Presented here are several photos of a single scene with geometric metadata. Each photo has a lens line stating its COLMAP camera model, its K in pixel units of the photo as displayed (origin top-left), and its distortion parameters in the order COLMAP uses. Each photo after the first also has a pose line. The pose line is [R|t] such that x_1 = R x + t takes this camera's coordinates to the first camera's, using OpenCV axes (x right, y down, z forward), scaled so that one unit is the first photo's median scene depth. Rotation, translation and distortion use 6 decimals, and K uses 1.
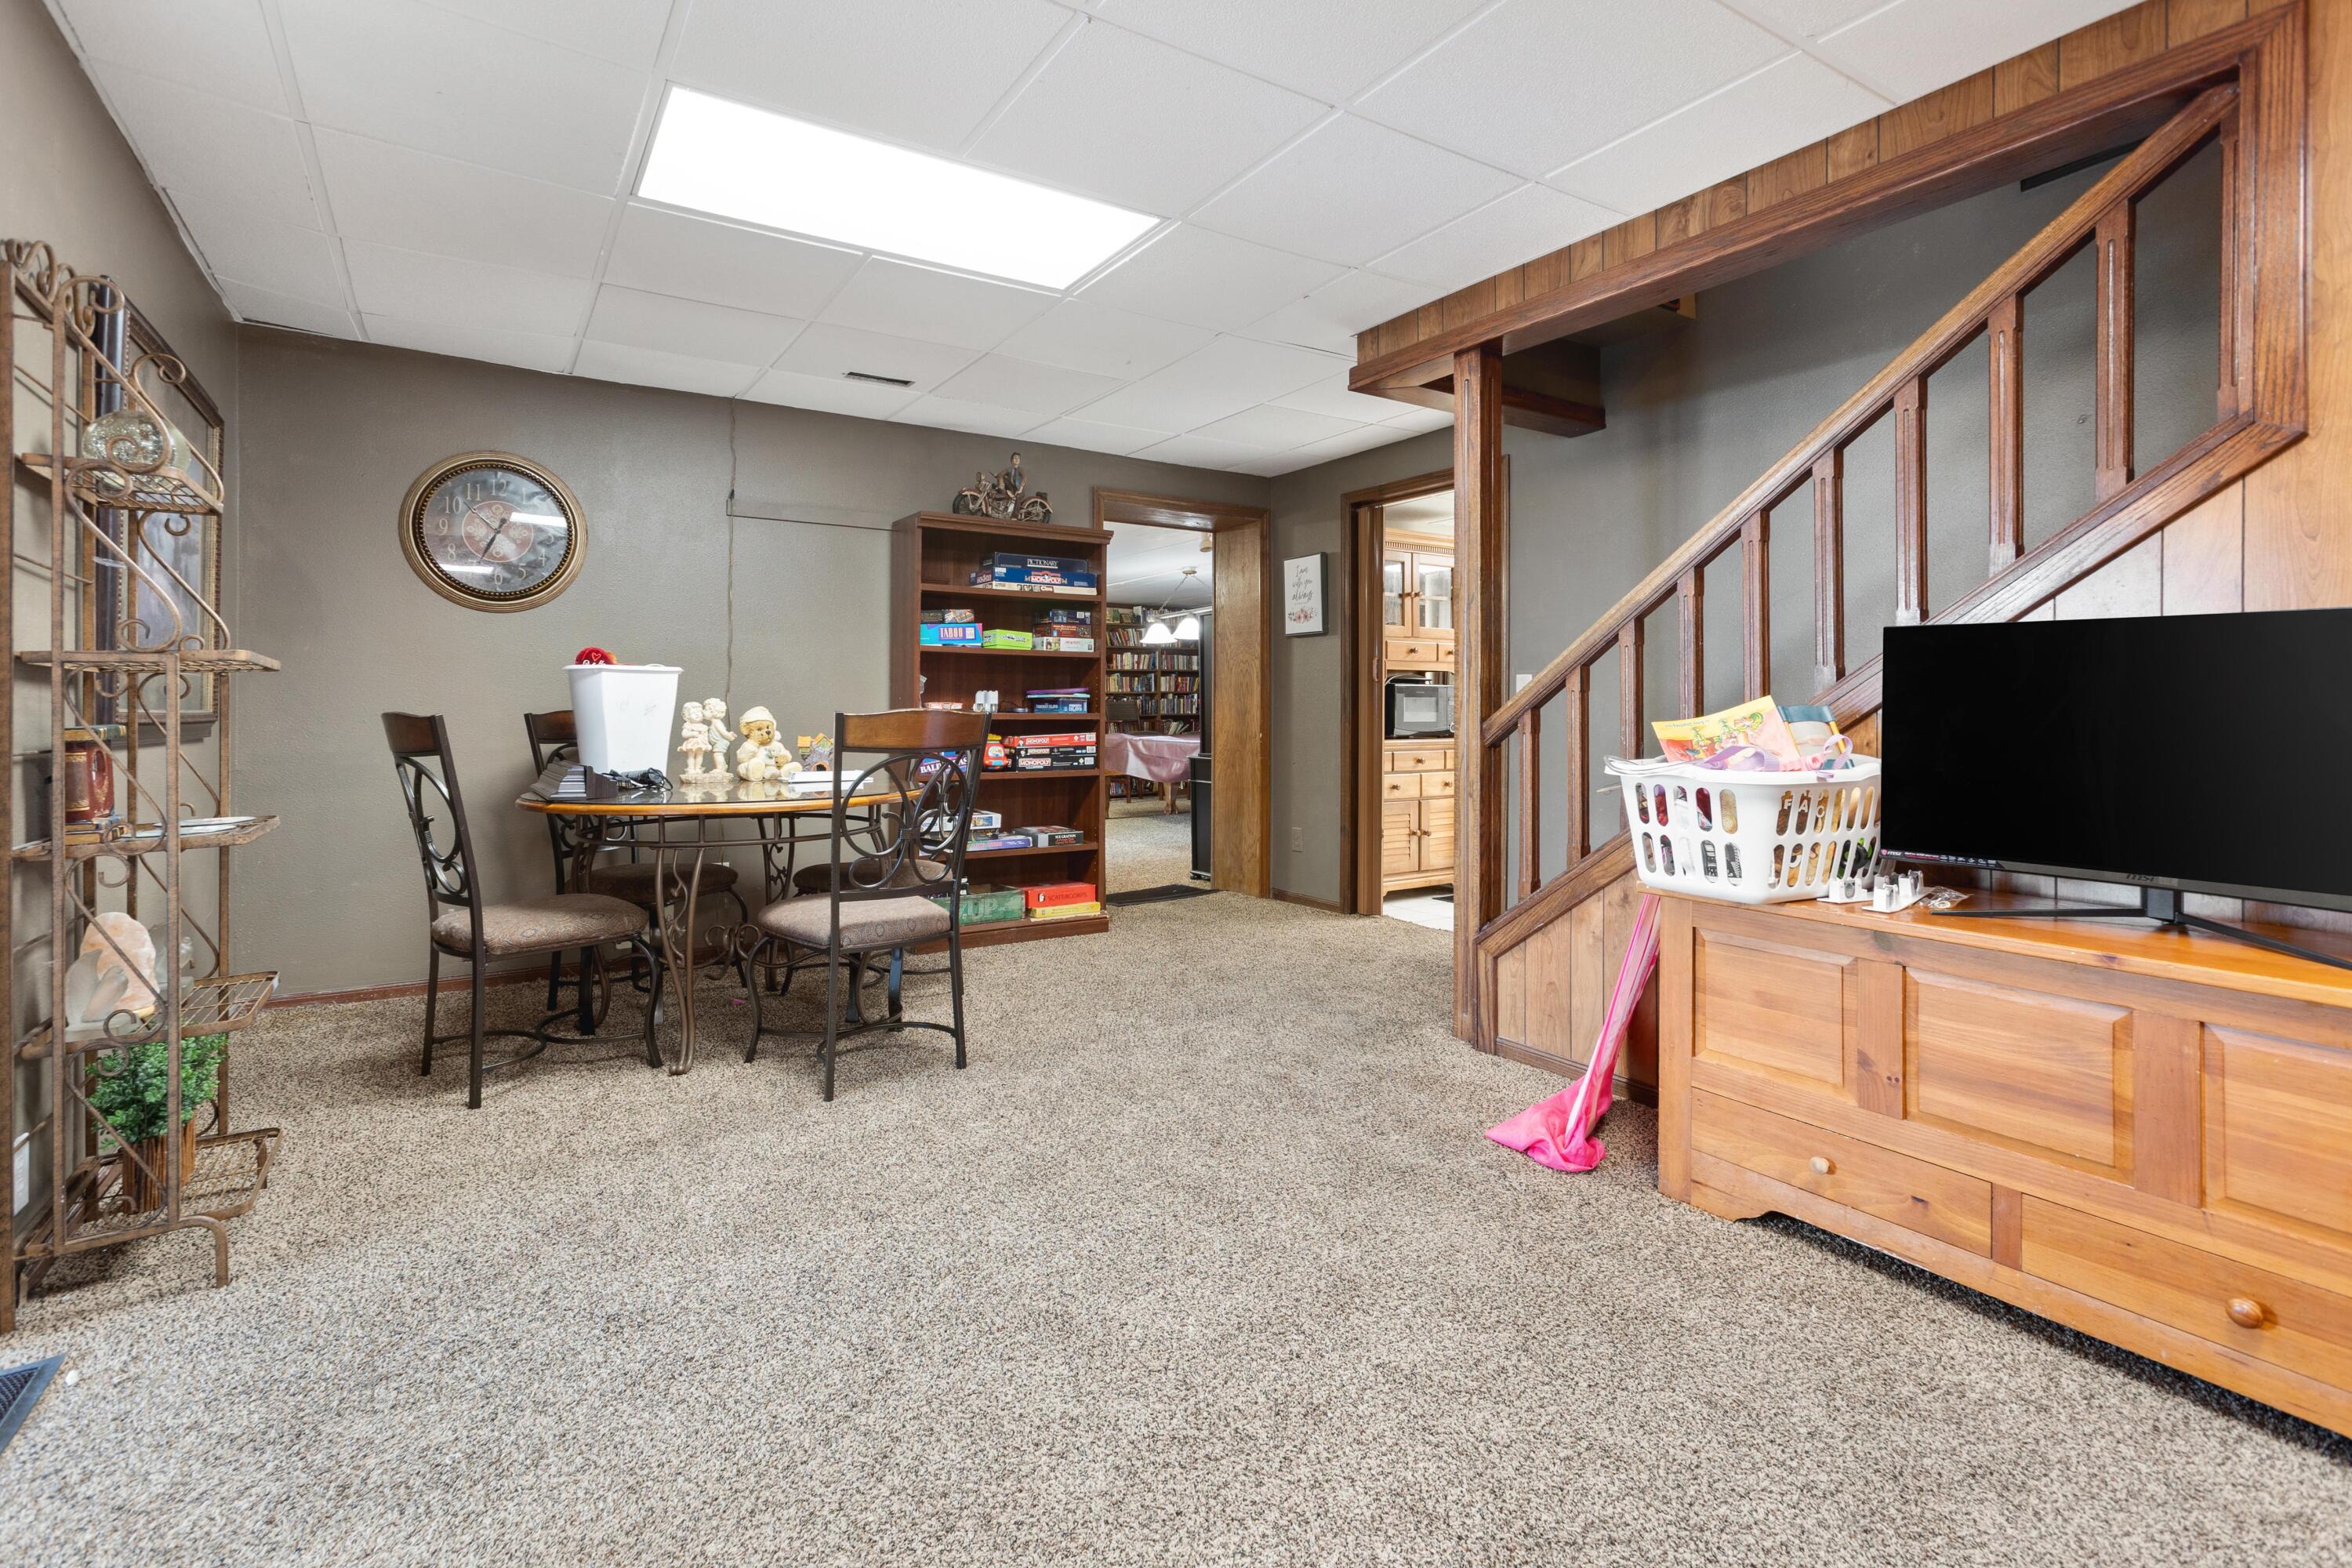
lens RADIAL K [[1082.2, 0, 1166.0], [0, 1082.2, 717.1], [0, 0, 1]] dist [0.000203, 0.000502]
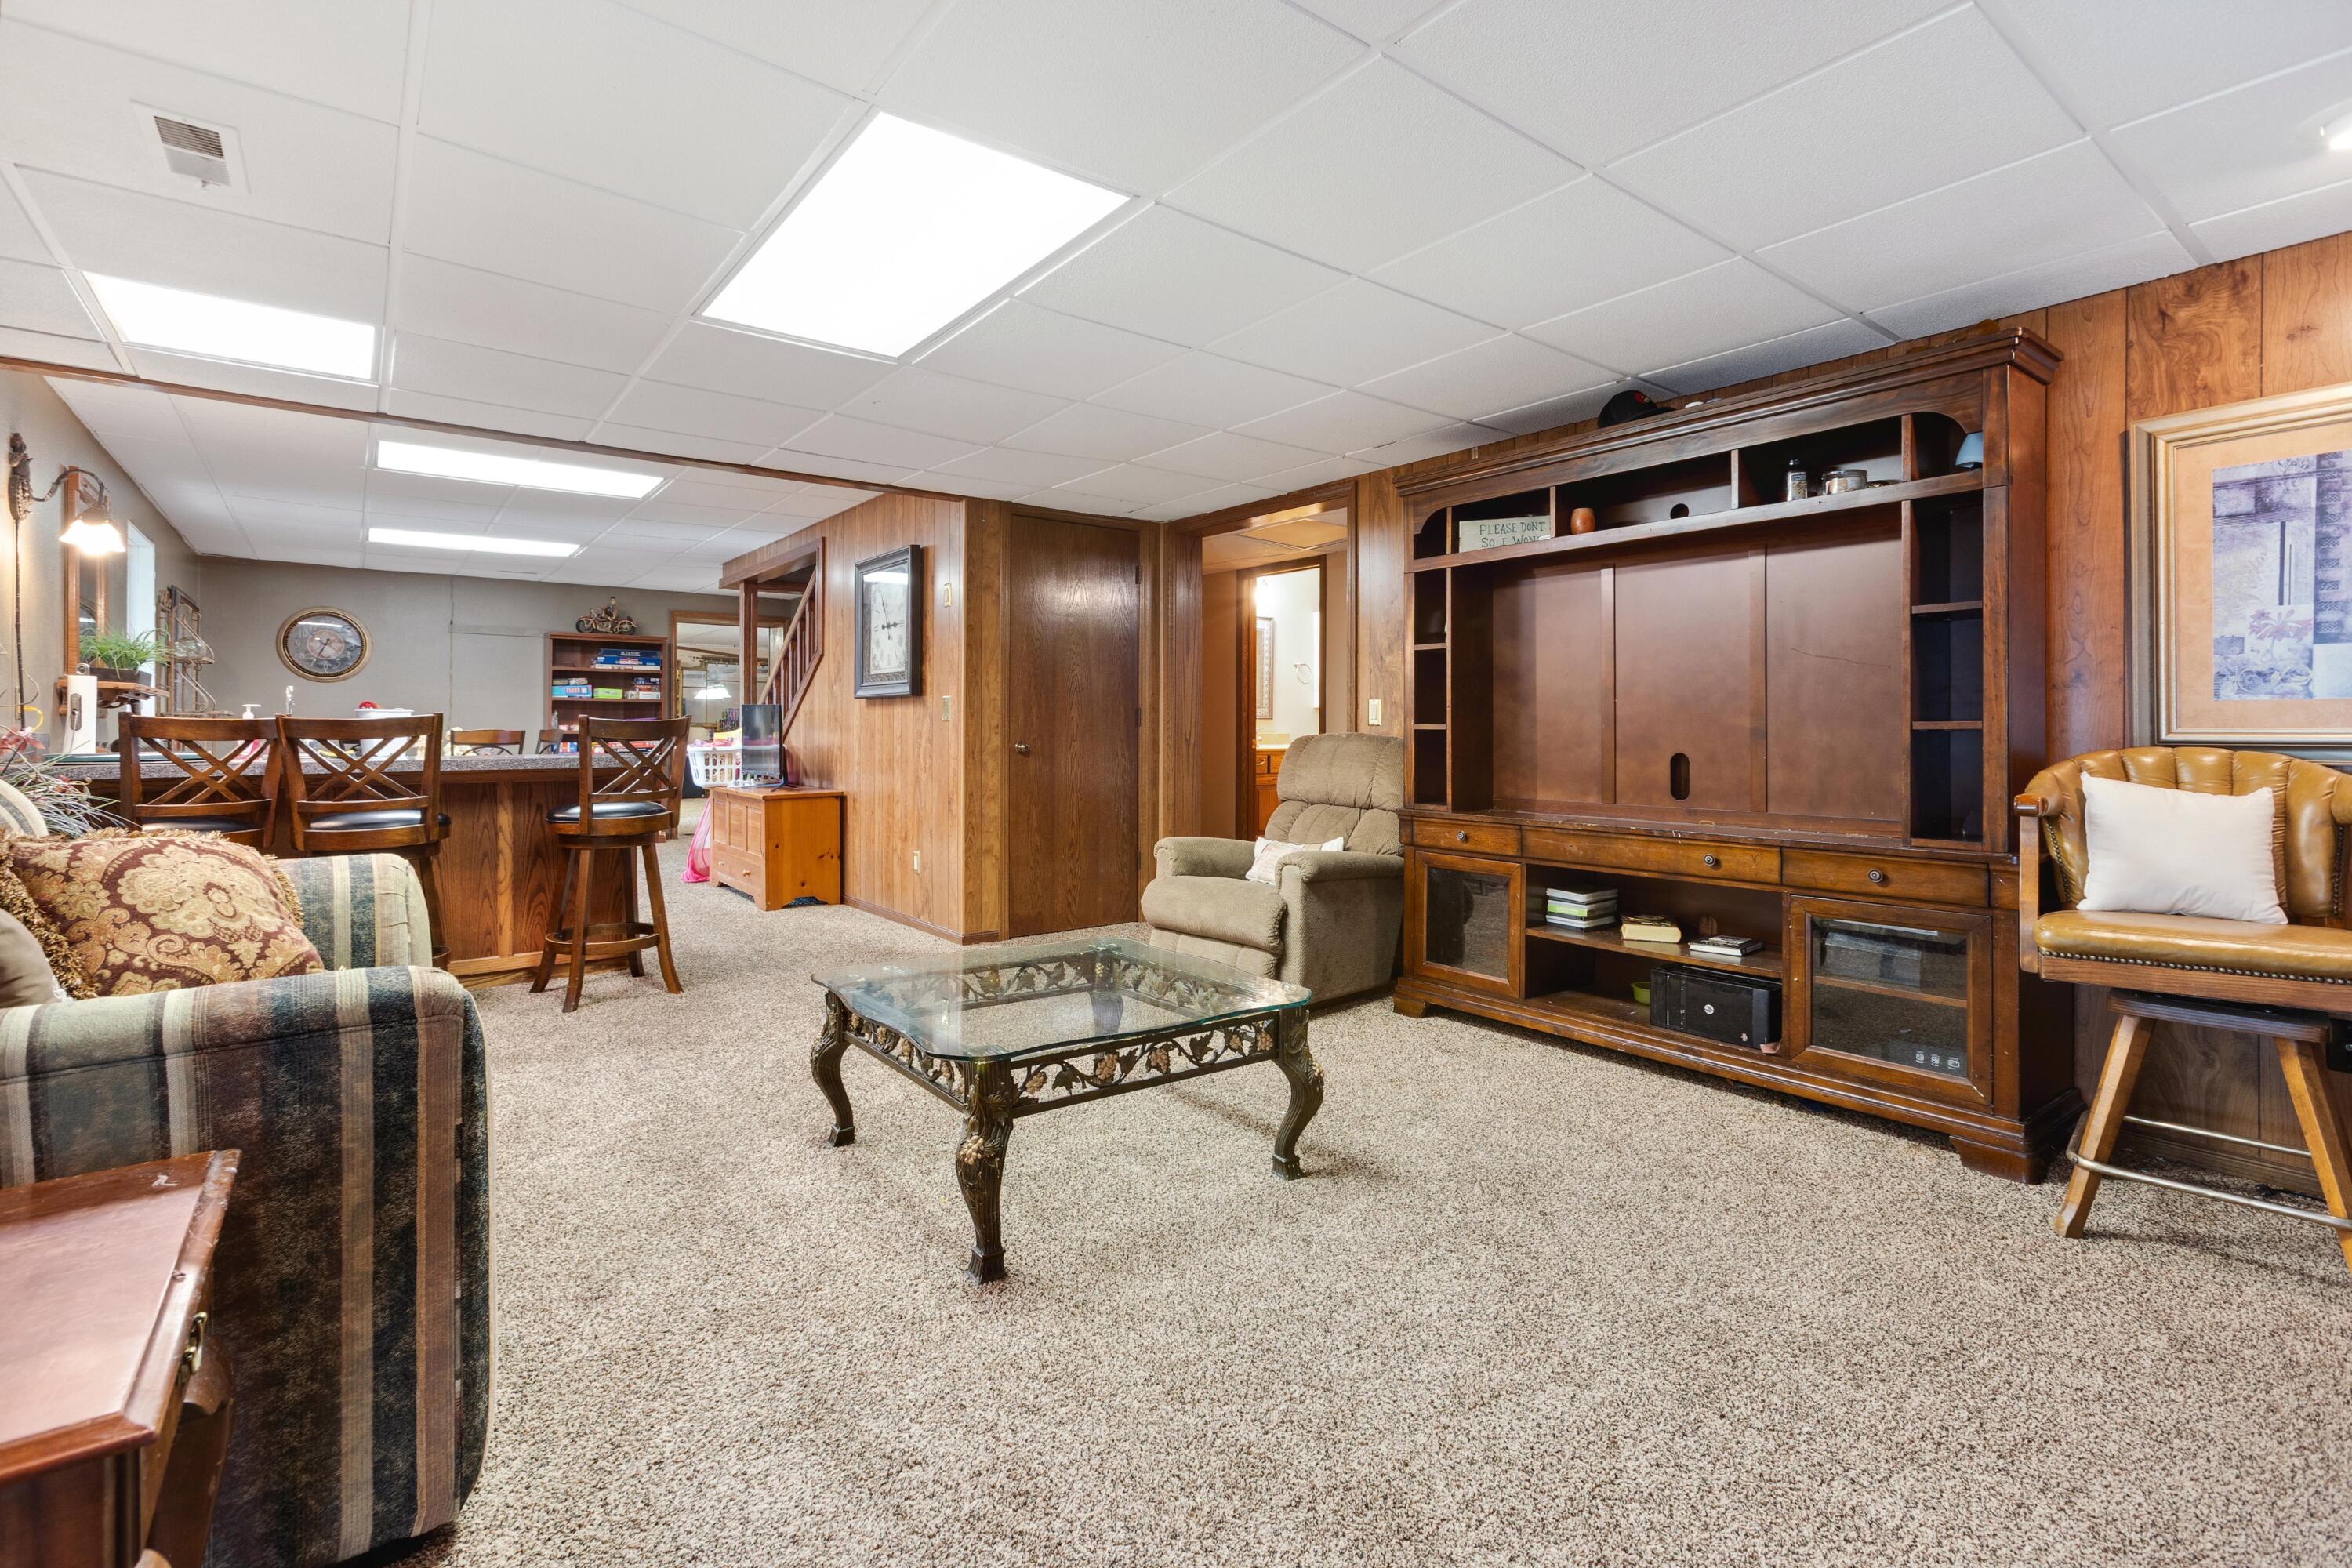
lens RADIAL K [[1082.2, 0, 1178.2], [0, 1082.2, 729.1], [0, 0, 1]] dist [0.000203, 0.000502]
pose [[0.996677, -0.001361, 0.081442, 0.722127], [0.001819, 0.999983, -0.005549, 0.005451], [-0.081433, 0.005678, 0.996663, -1.031046]]
